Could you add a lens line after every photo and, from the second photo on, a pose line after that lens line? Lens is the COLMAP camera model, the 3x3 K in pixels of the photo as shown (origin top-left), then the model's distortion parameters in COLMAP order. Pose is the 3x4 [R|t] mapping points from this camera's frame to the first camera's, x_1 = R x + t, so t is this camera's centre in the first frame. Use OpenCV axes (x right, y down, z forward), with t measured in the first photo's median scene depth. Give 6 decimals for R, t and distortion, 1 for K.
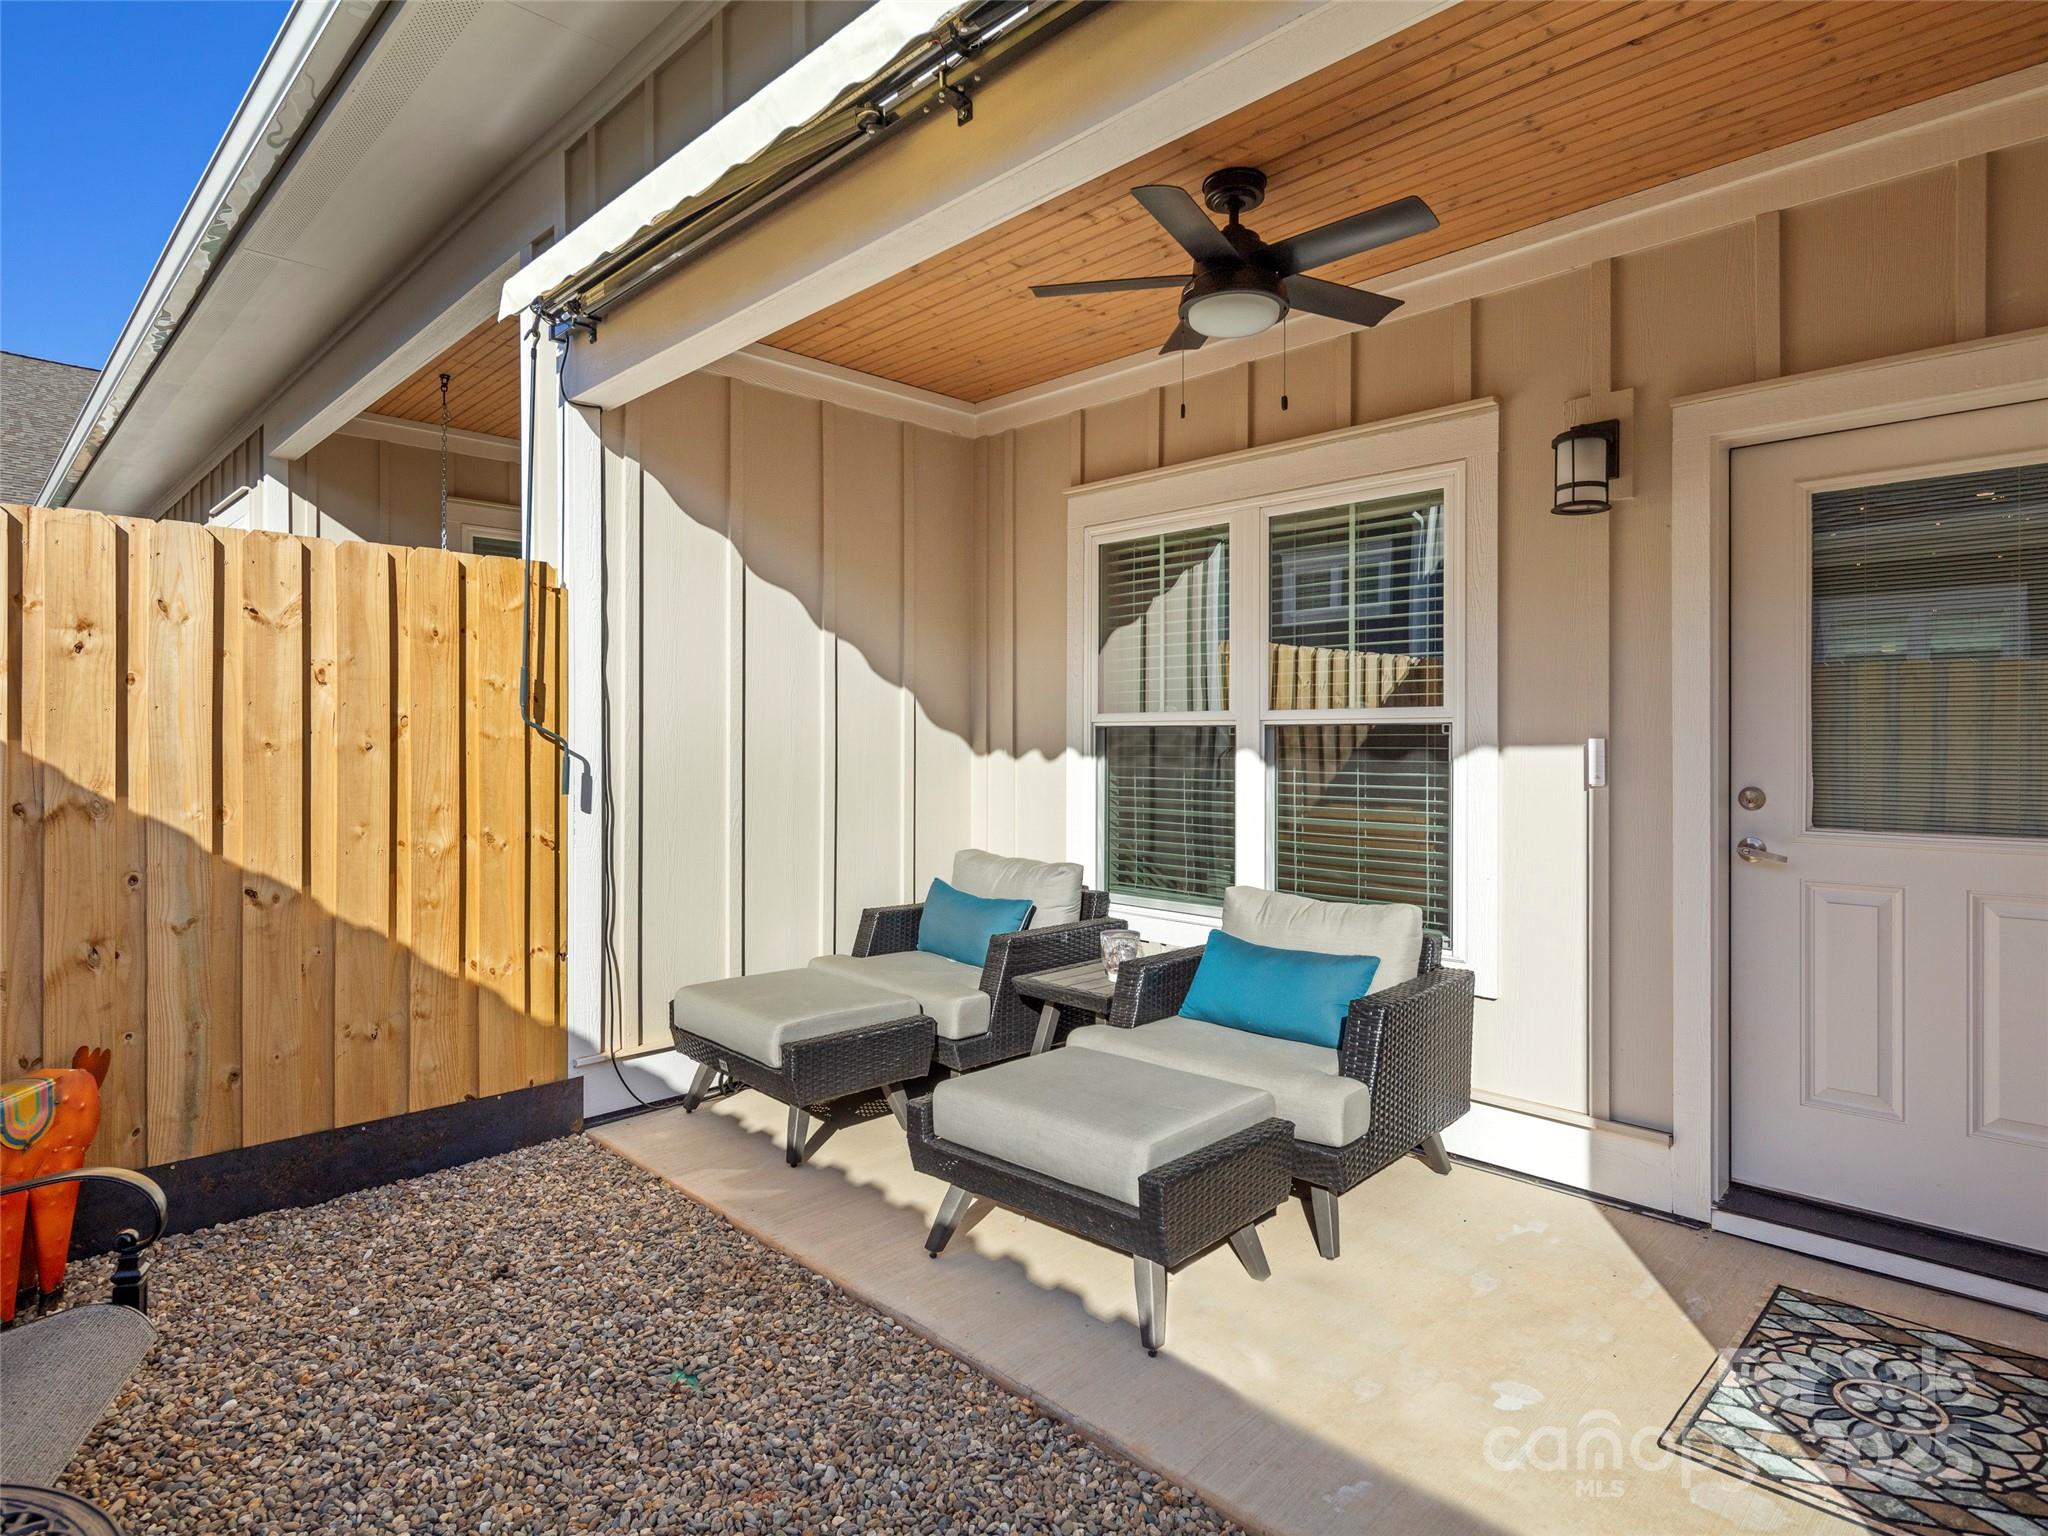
lens RADIAL K [[1128.2, 0, 1024.4], [0, 1128.2, 748.2], [0, 0, 1]] dist [0.009920, -0.009264]
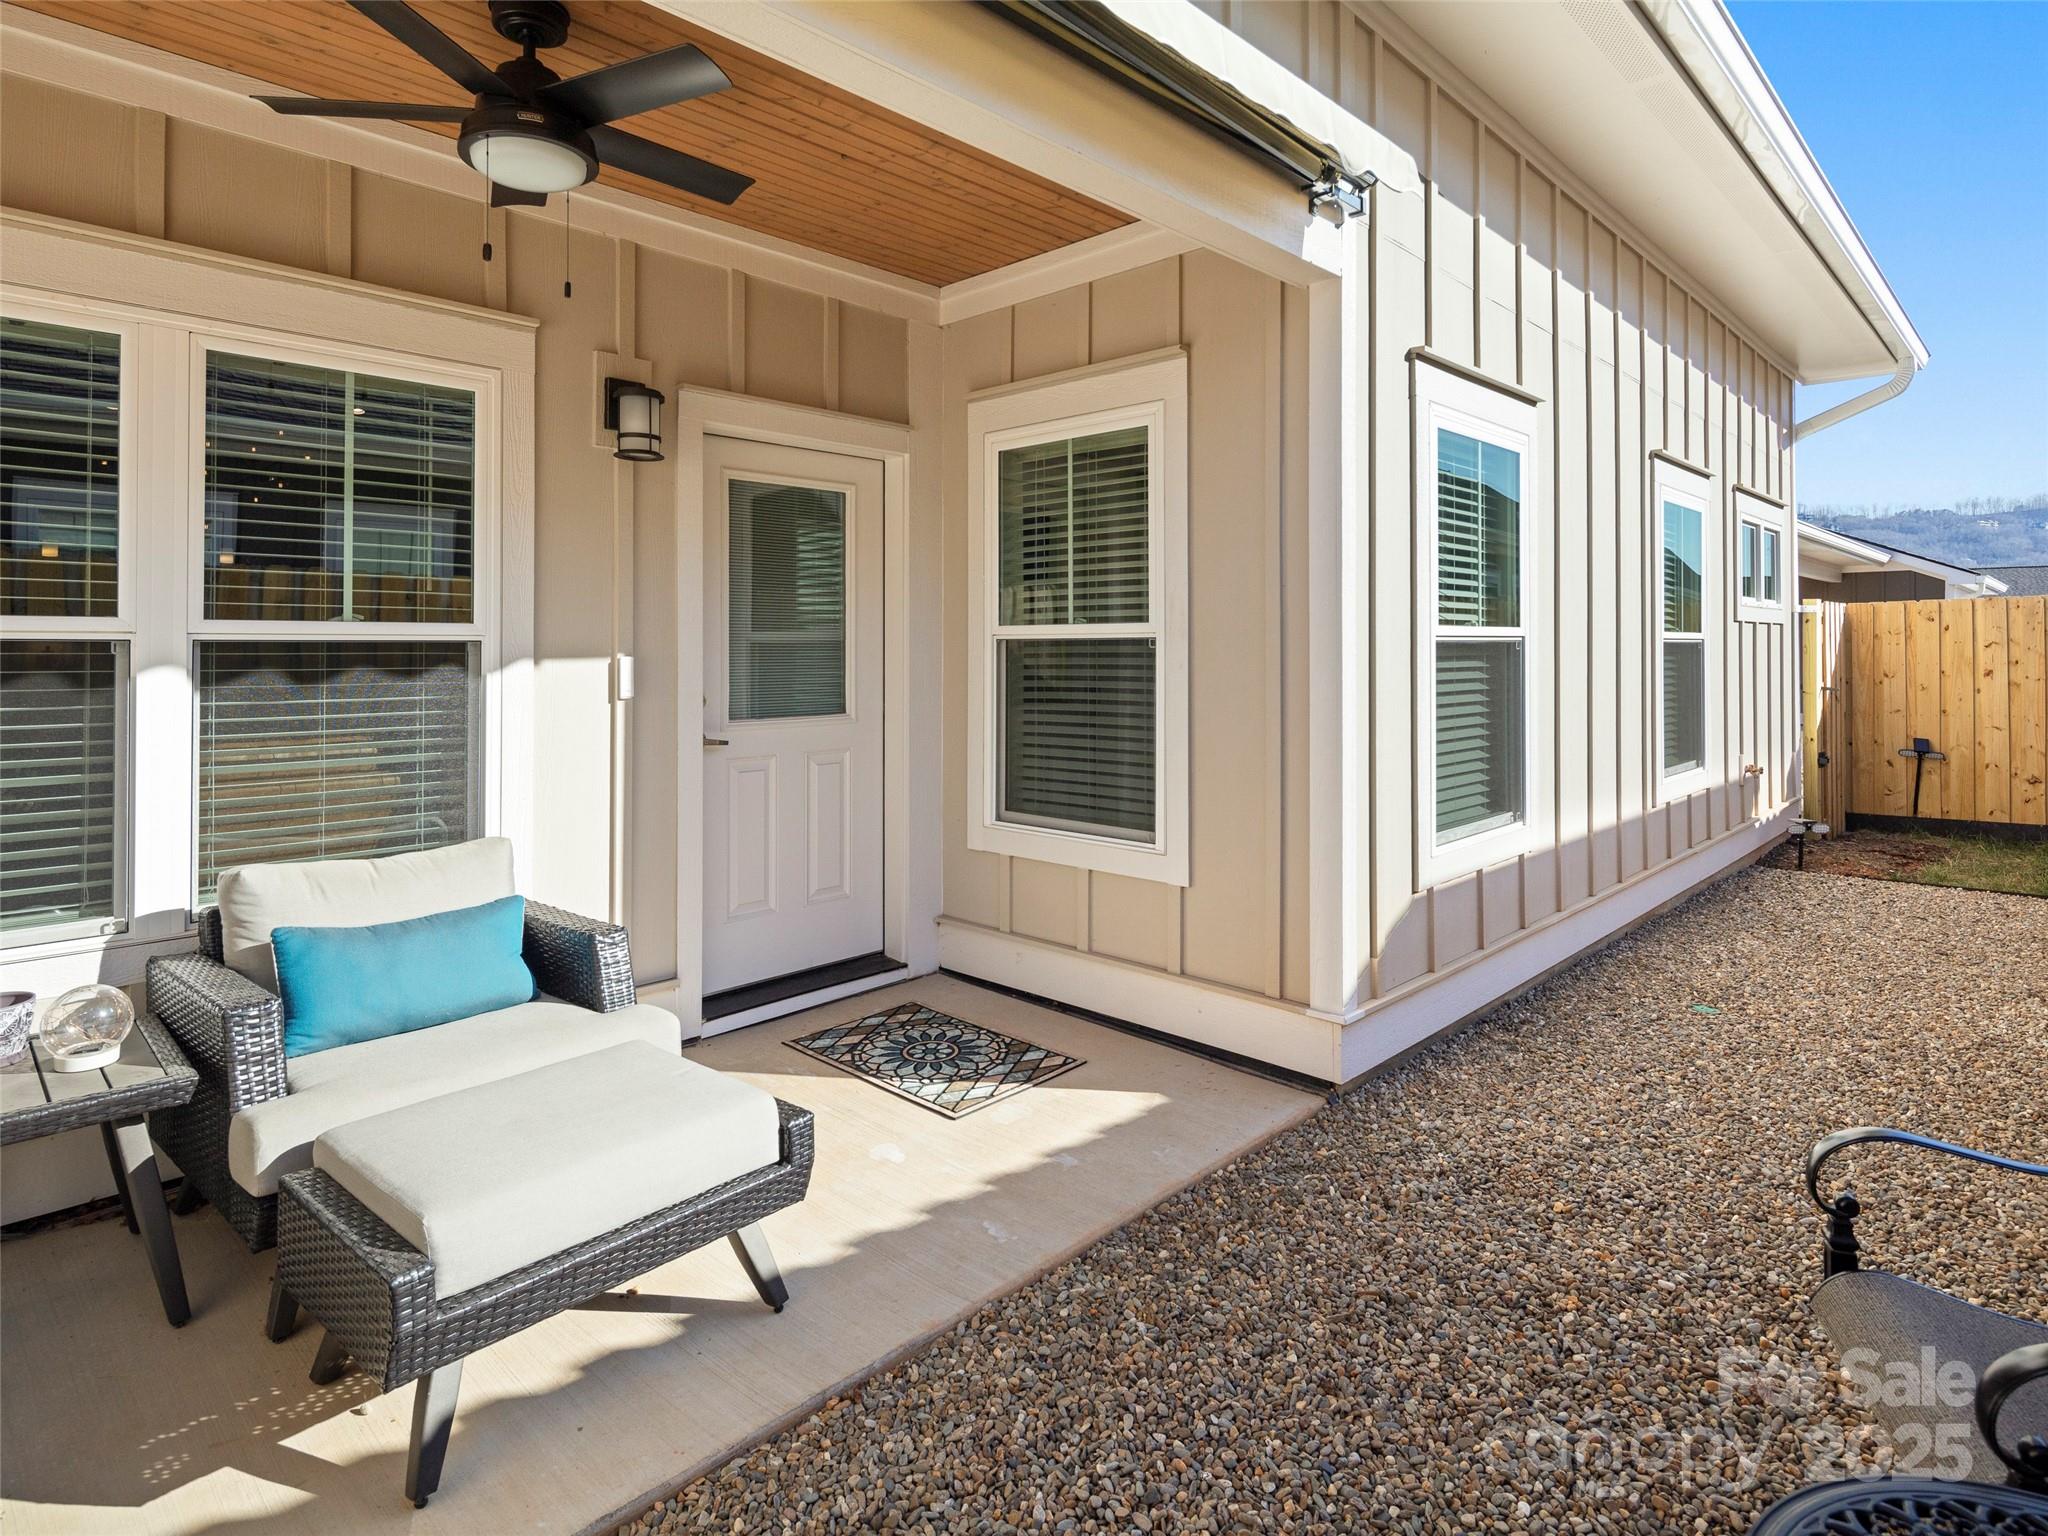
lens RADIAL K [[1128.2, 0, 1023.1], [0, 1128.2, 654.0], [0, 0, 1]] dist [0.009920, -0.009264]
pose [[-0.015442, 0.005962, 0.999863, -0.593967], [0.014665, 0.999876, -0.005735, 0.001805], [-0.999773, 0.014574, -0.015527, 0.570414]]
